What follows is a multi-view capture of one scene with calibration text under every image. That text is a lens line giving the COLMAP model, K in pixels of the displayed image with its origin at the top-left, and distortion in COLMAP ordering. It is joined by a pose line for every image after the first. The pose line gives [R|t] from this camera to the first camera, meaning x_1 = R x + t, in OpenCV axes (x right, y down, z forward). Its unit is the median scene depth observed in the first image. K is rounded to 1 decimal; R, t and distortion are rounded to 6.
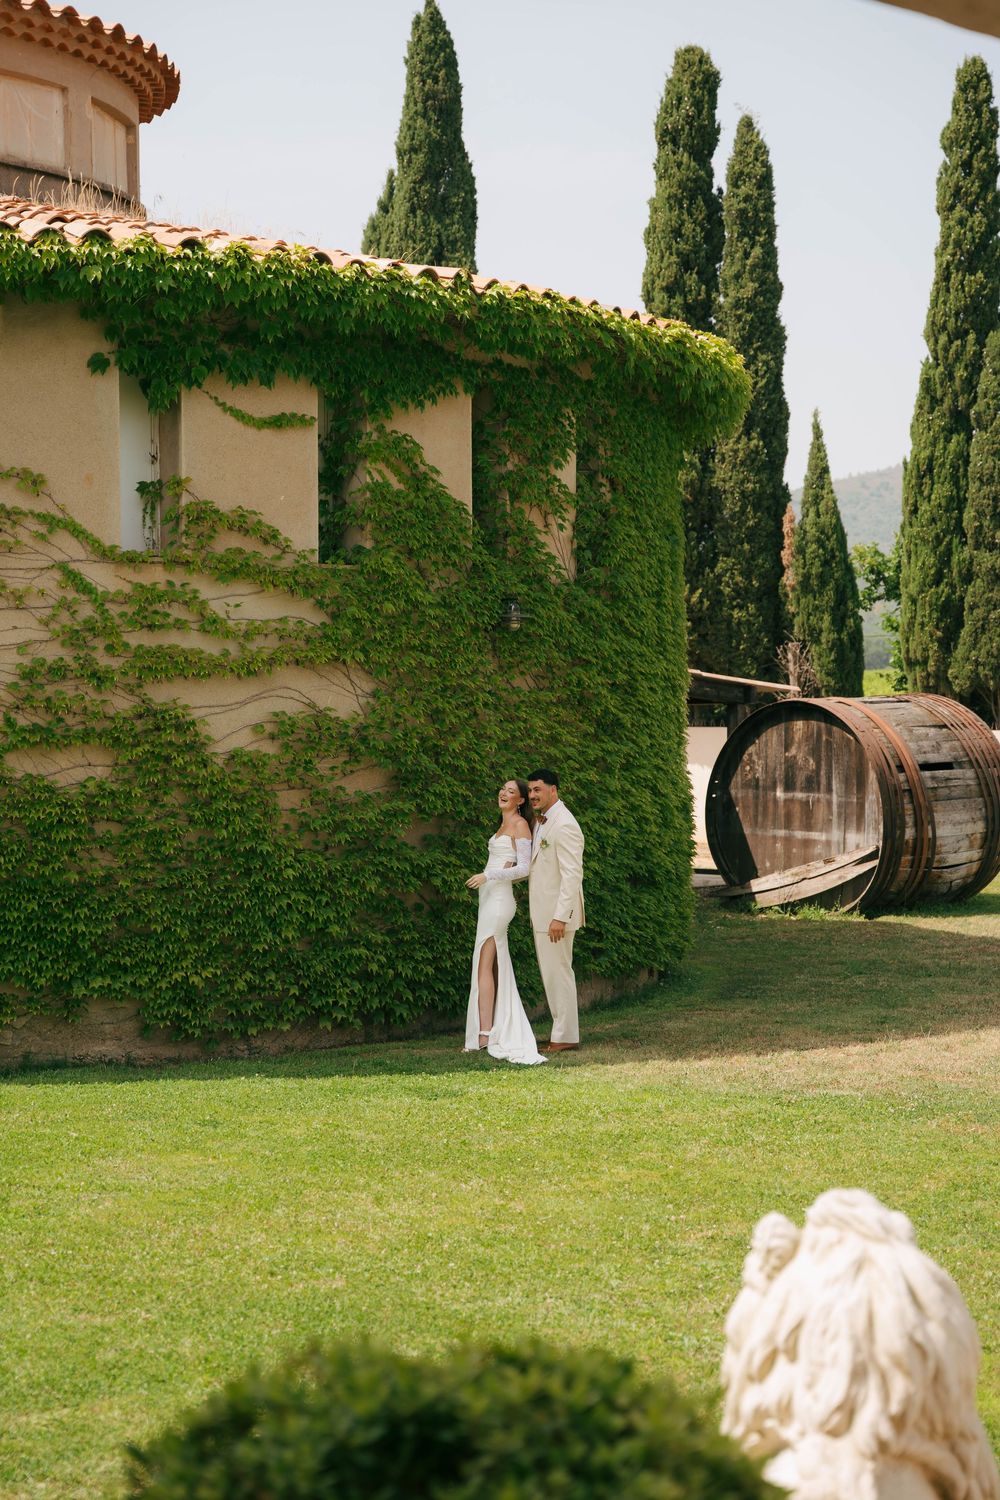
lens RADIAL K [[2611.2, 0, 500.9], [0, 2611.2, 782.6], [0, 0, 1]] dist [0.189765, 0.119260]
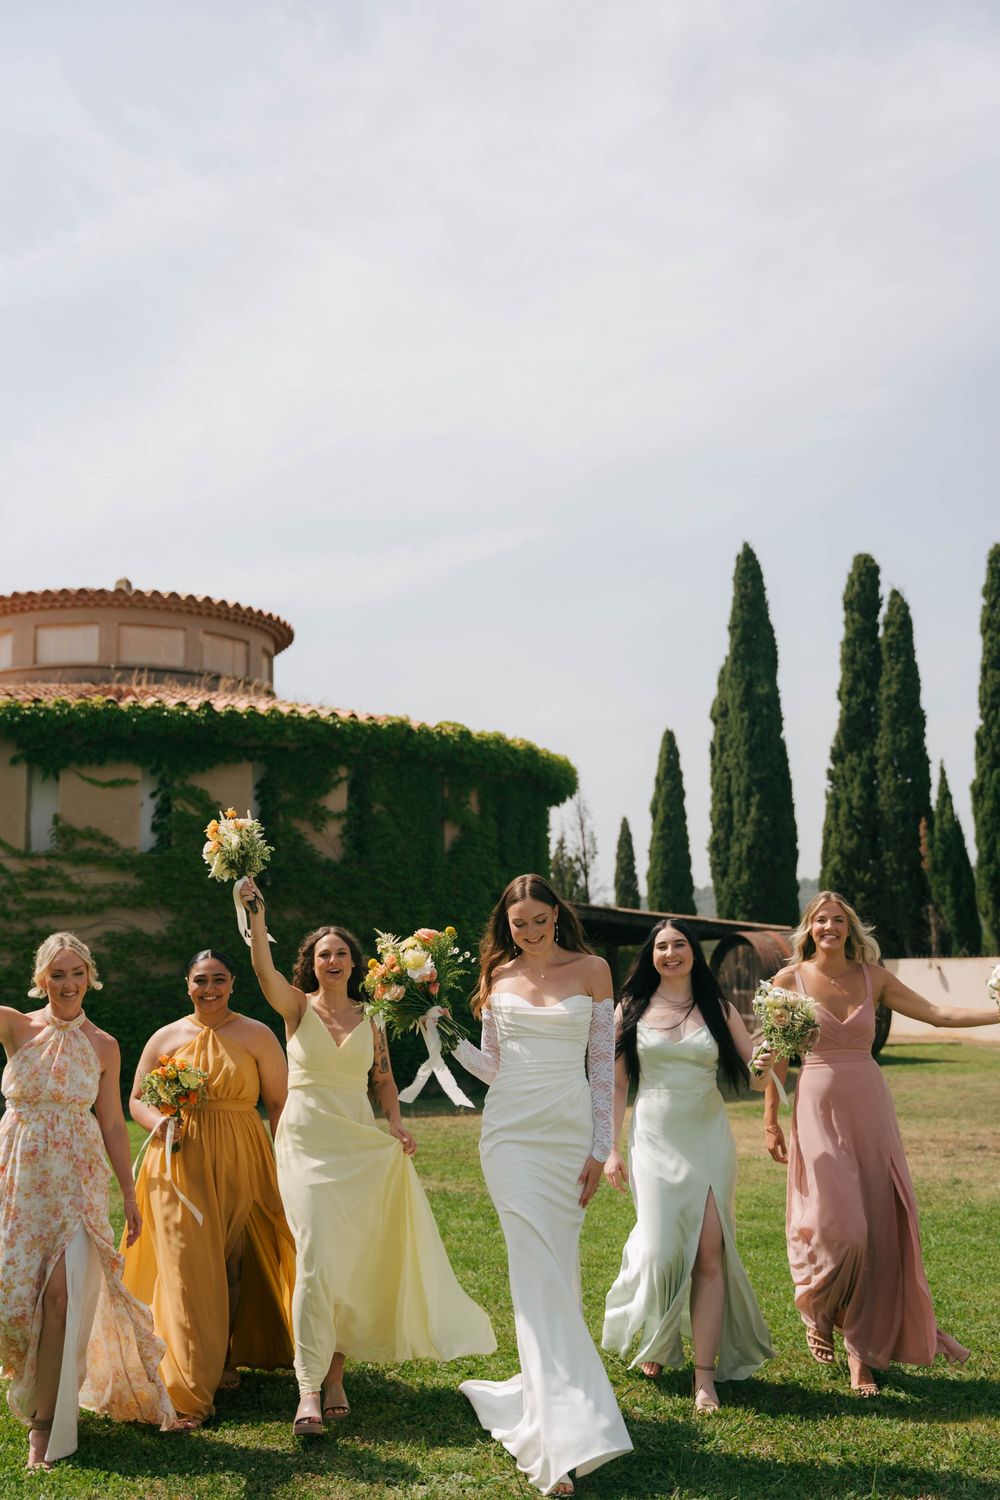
lens RADIAL K [[1595.1, 0, 500.0], [0, 1595.1, 750.0], [0, 0, 1]] dist [-0.005585, 0.003062]
pose [[0.910603, -0.070536, -0.407219, 0.667476], [0.001081, 0.985731, -0.168325, 0.039481], [0.413281, 0.152837, 0.897686, 0.041826]]
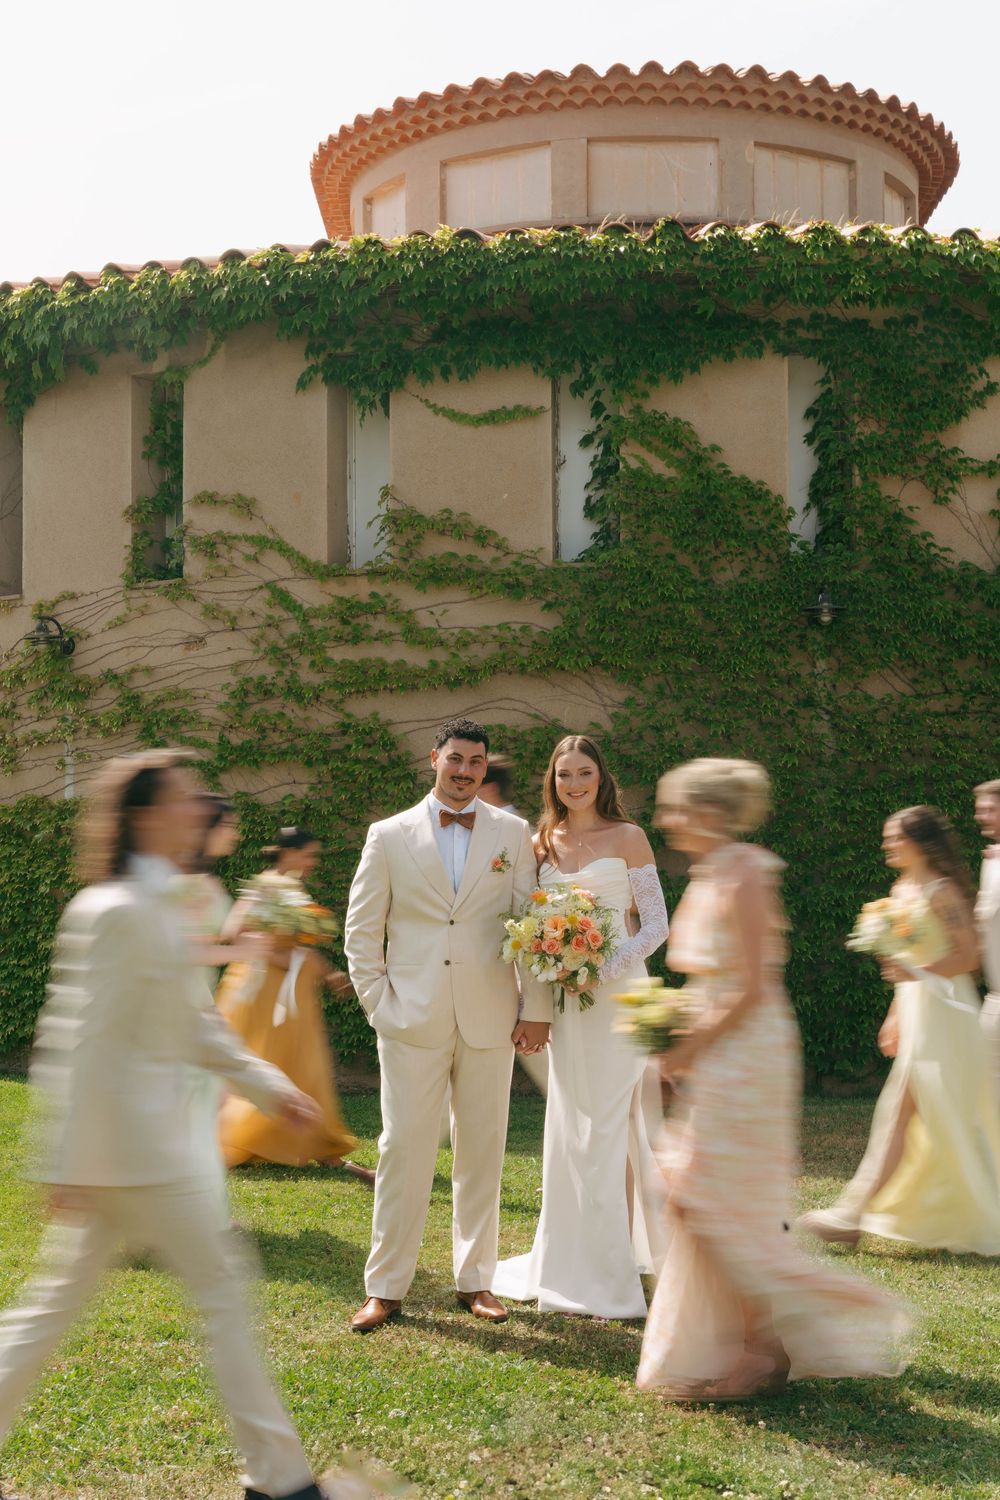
lens RADIAL K [[2259.0, 0, 500.0], [0, 2259.0, 750.0], [0, 0, 1]] dist [-0.005133, 0.083372]
pose [[0.675917, -0.032999, -0.736238, 0.506439], [-0.015384, 0.998148, -0.058862, 0.029071], [0.736817, 0.051112, 0.674158, 0.462896]]
